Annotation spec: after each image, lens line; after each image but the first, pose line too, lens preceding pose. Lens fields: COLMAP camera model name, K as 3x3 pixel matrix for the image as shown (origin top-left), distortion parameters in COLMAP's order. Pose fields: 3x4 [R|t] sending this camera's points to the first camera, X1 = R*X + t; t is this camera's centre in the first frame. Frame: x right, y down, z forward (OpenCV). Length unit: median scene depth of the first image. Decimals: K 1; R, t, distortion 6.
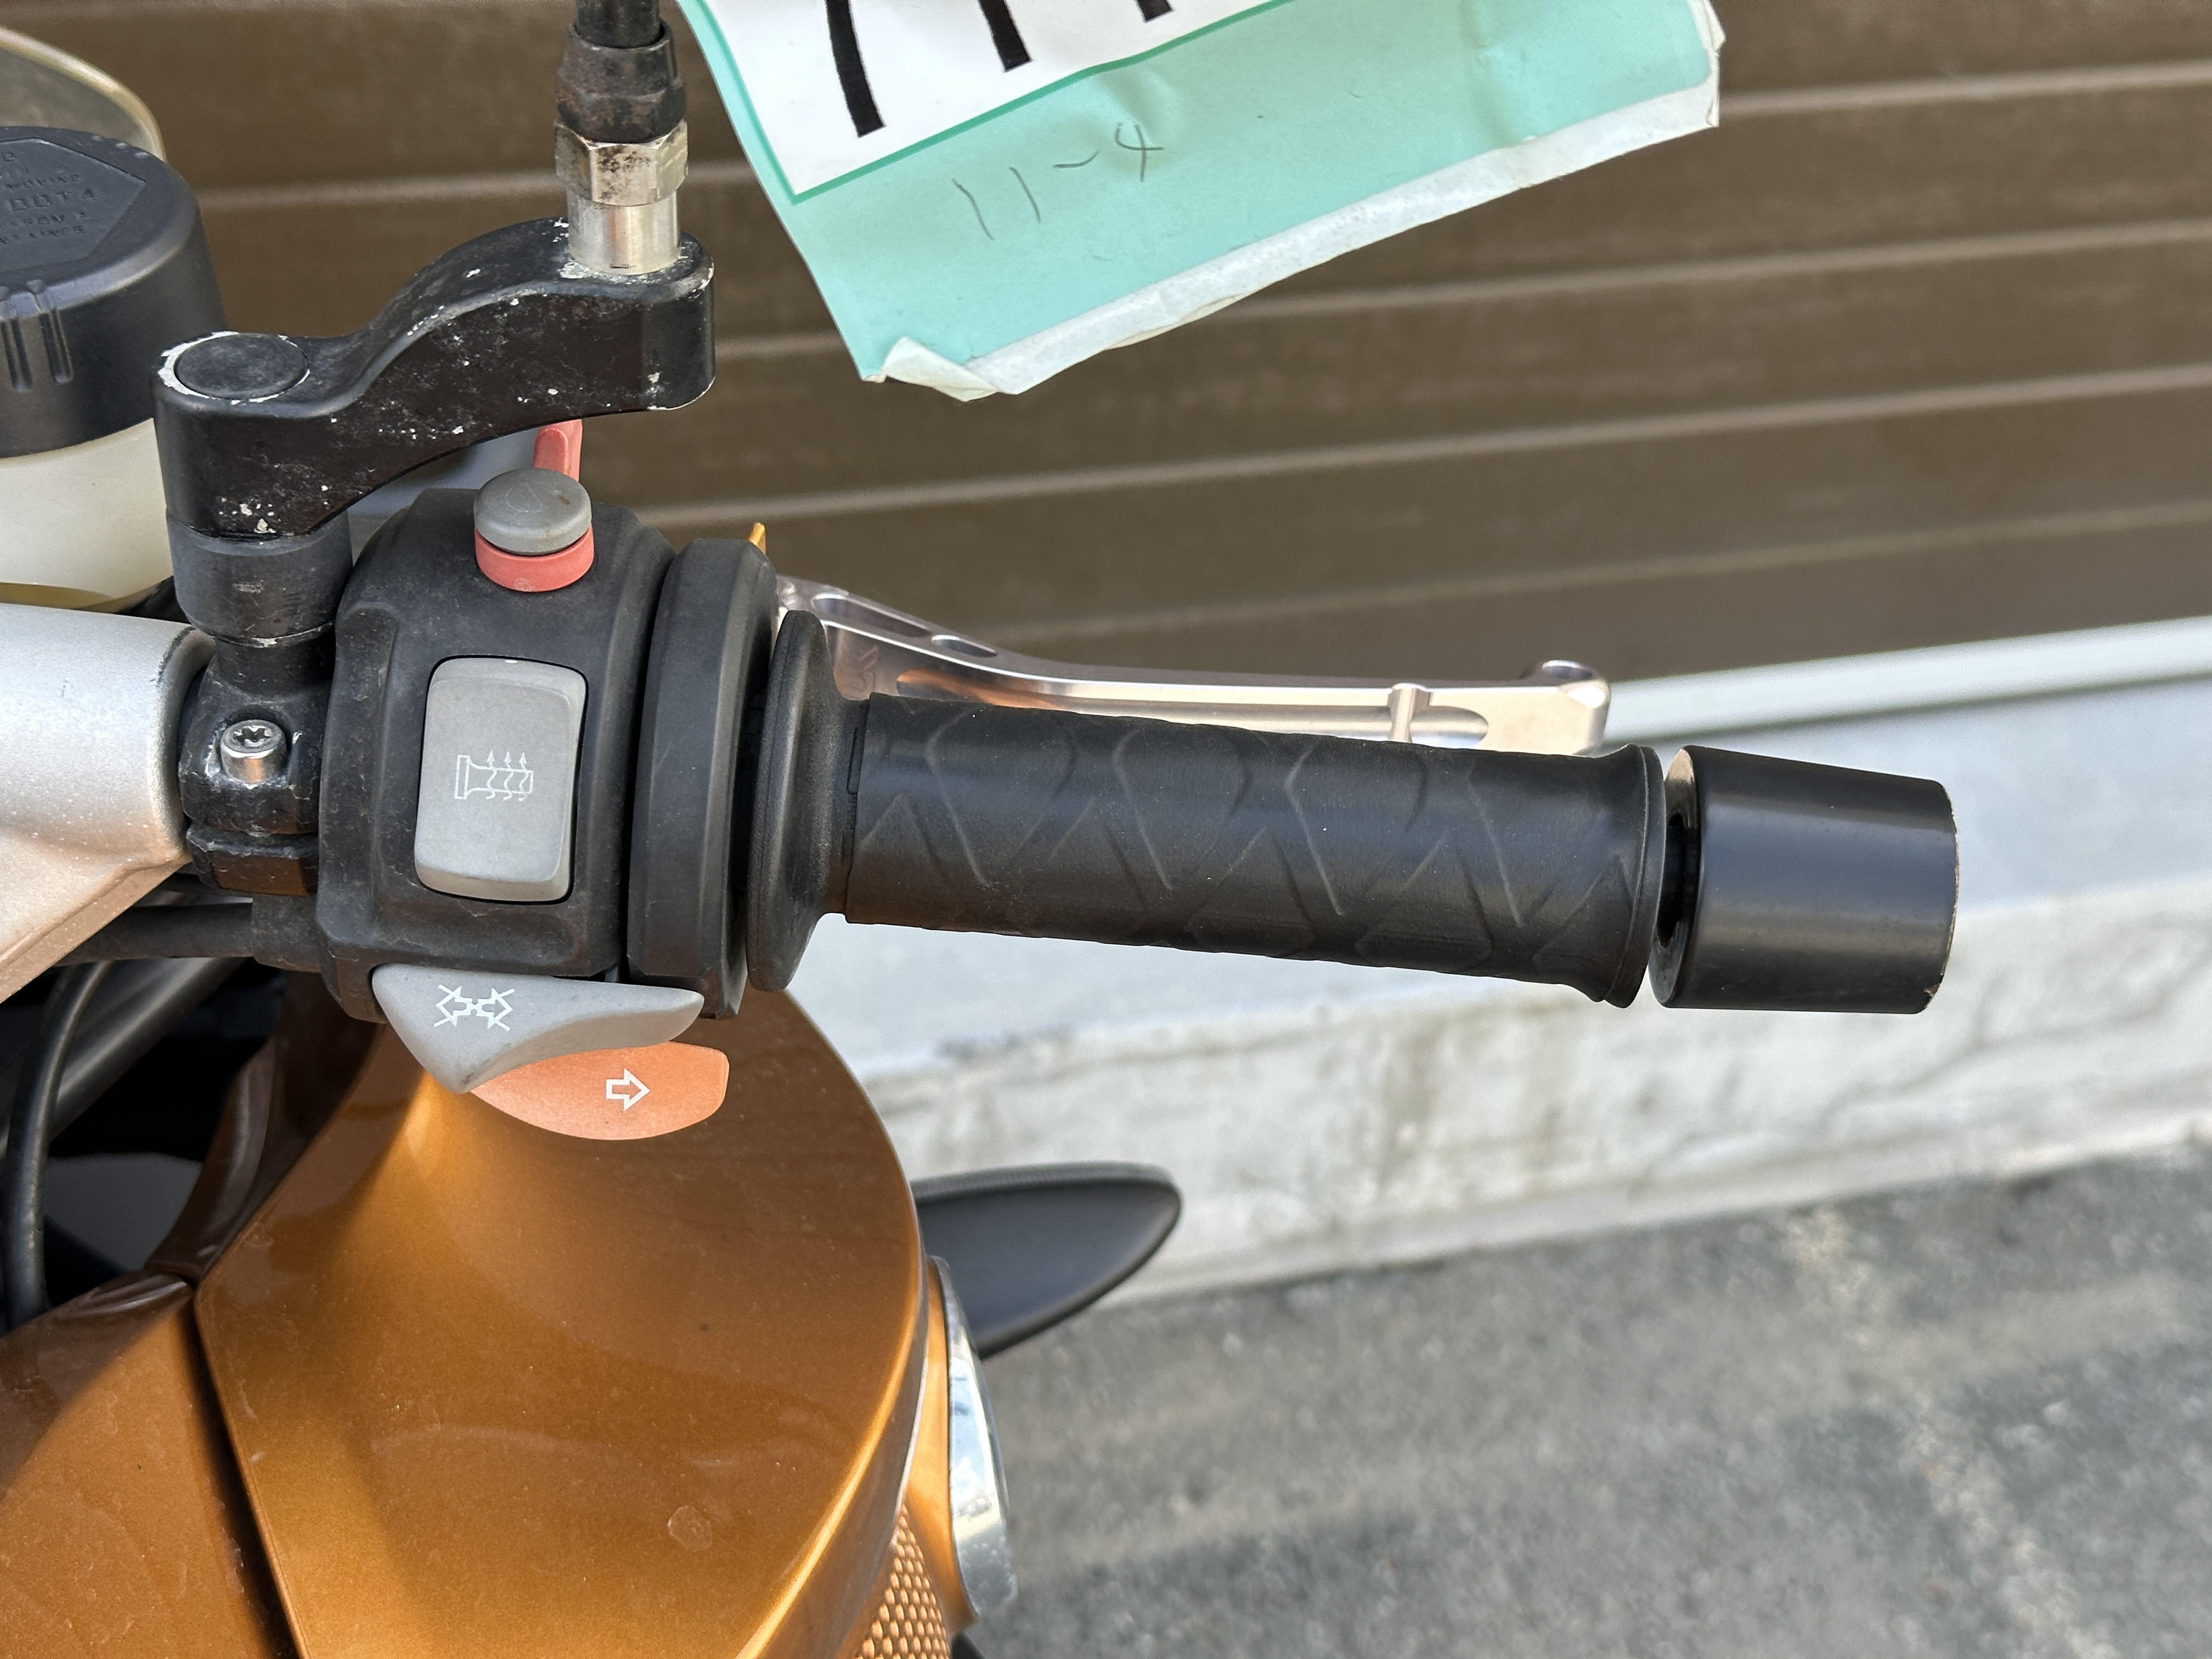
lens RADIAL K [[3129.6, 0, 1101.7], [0, 3129.6, 832.9], [0, 0, 1]] dist [0.110436, -0.008207]
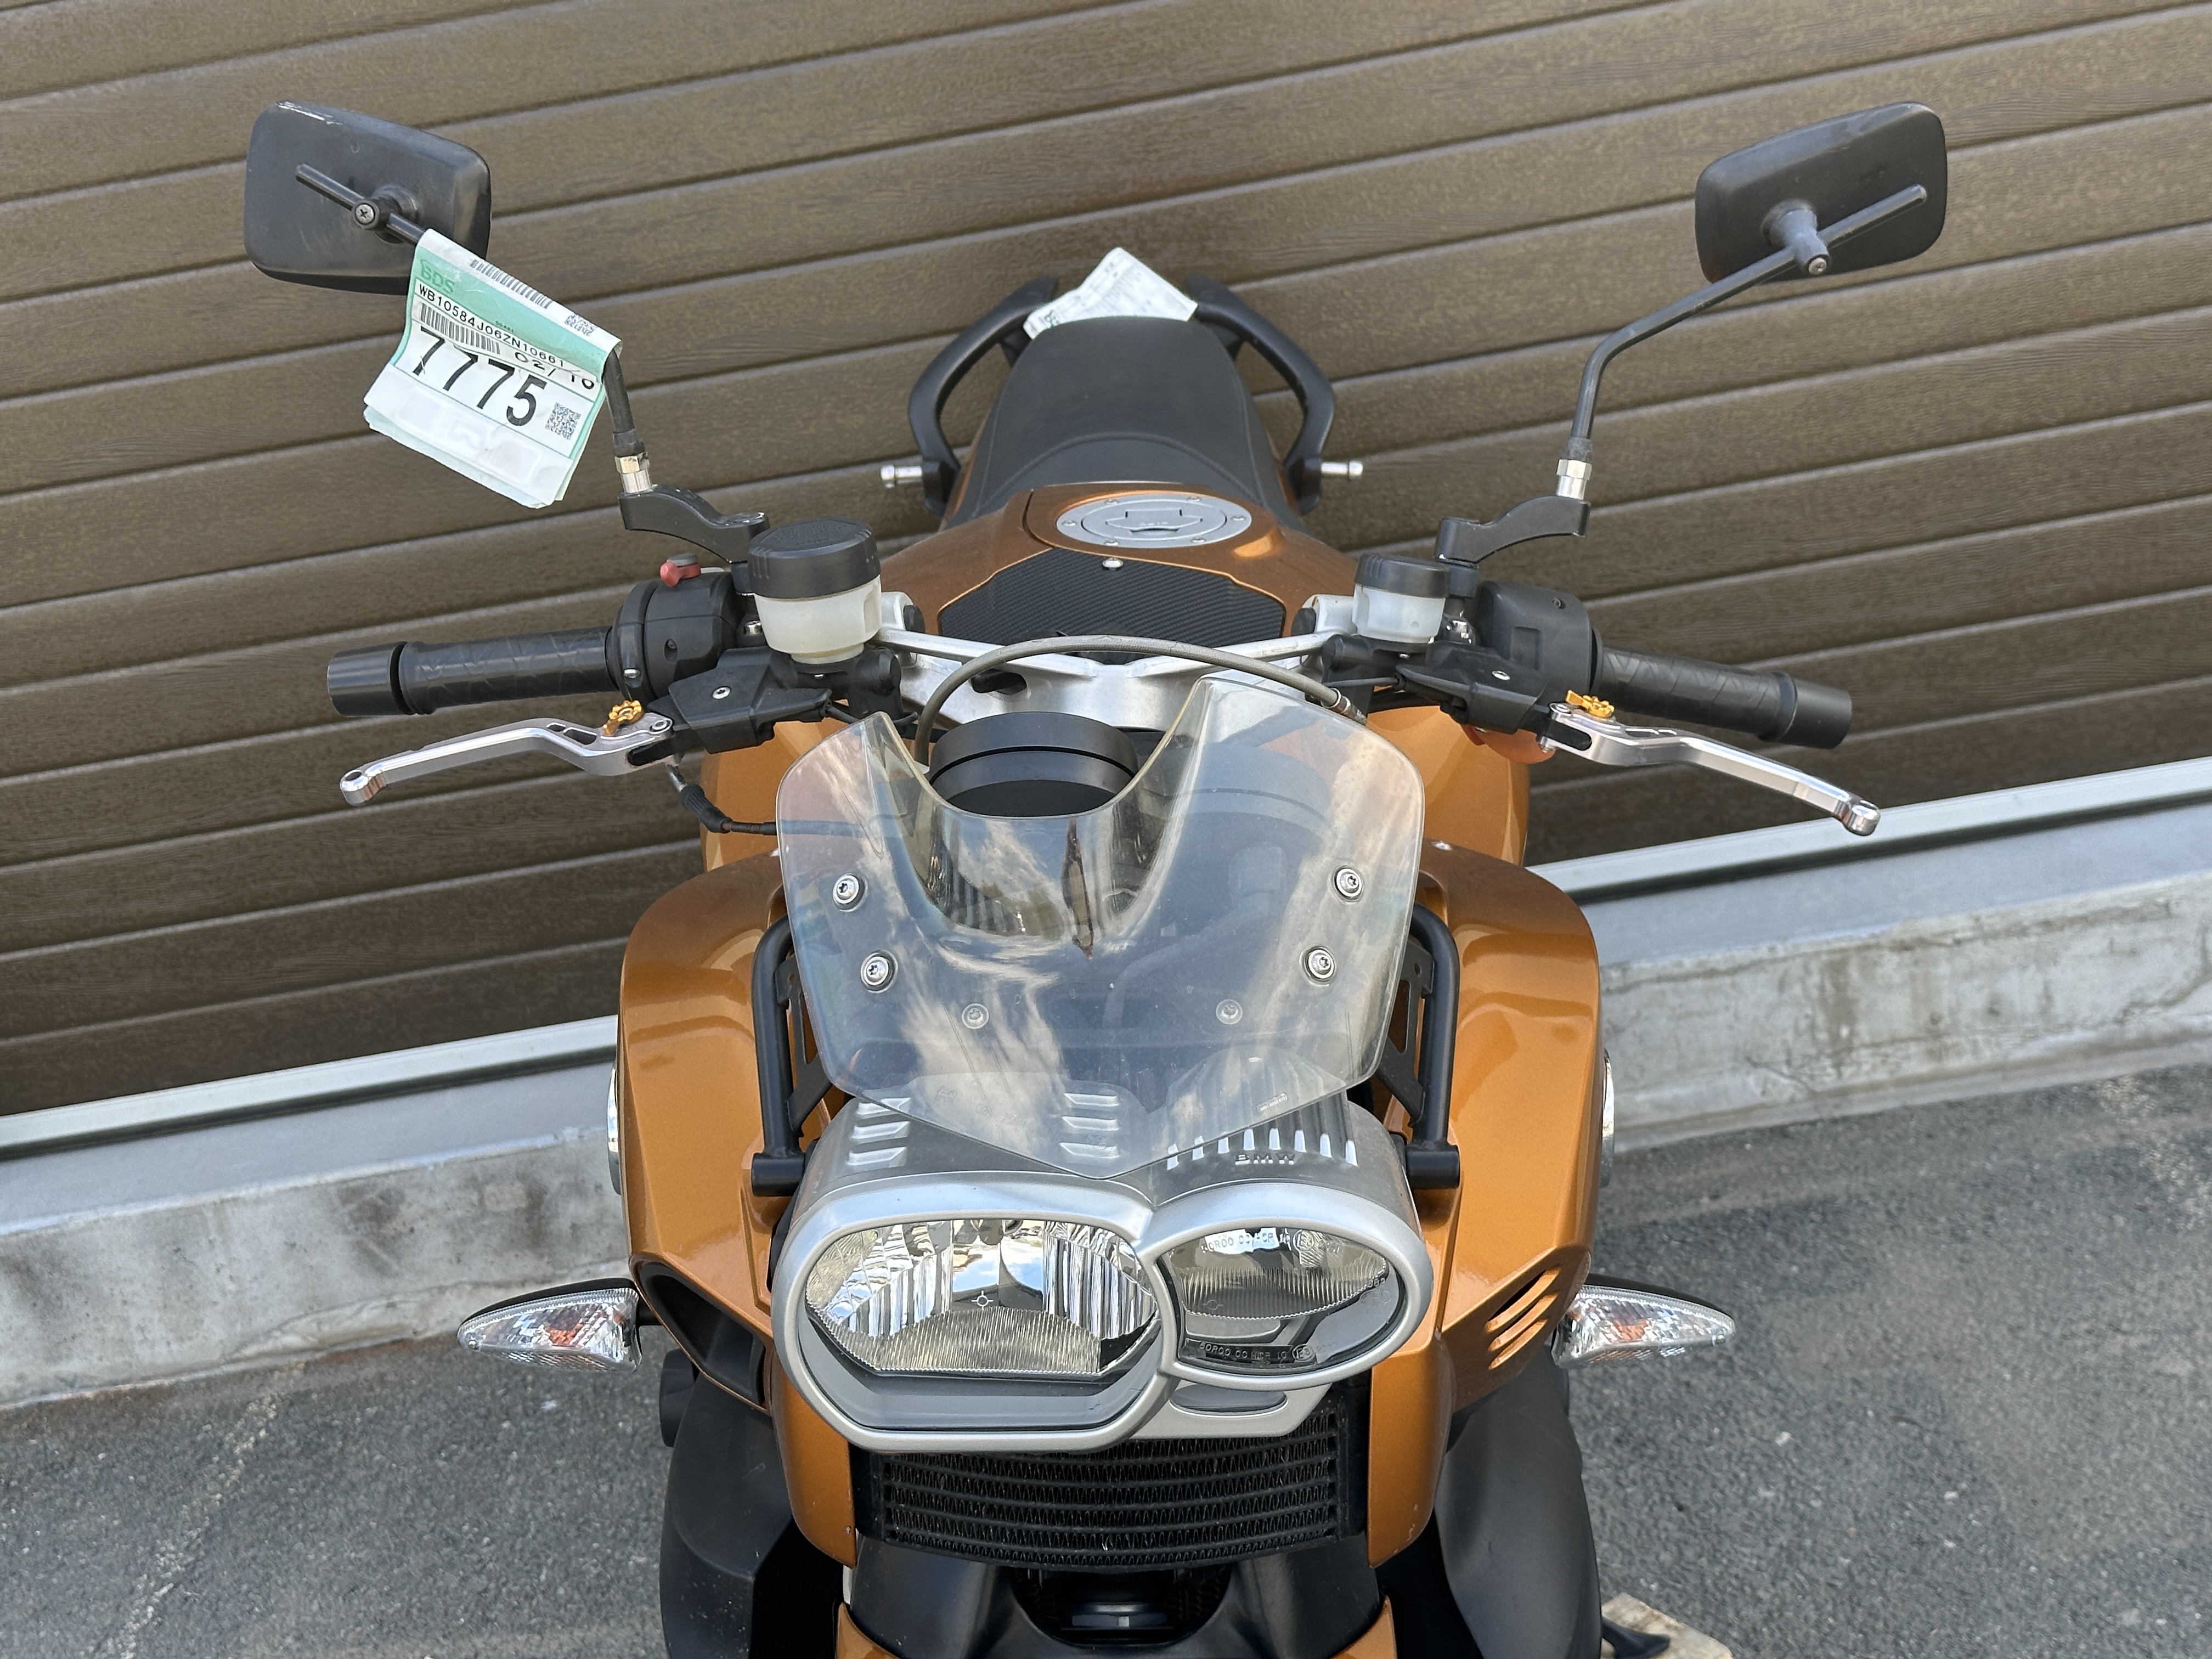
lens RADIAL K [[3065.3, 0, 1097.0], [0, 3065.3, 837.8], [0, 0, 1]] dist [0.209086, -0.496260]
pose [[0.932506, -0.129928, -0.336974, 0.314850], [0.015390, 0.946494, -0.322353, 0.562629], [0.360827, 0.295410, 0.884611, -0.754119]]
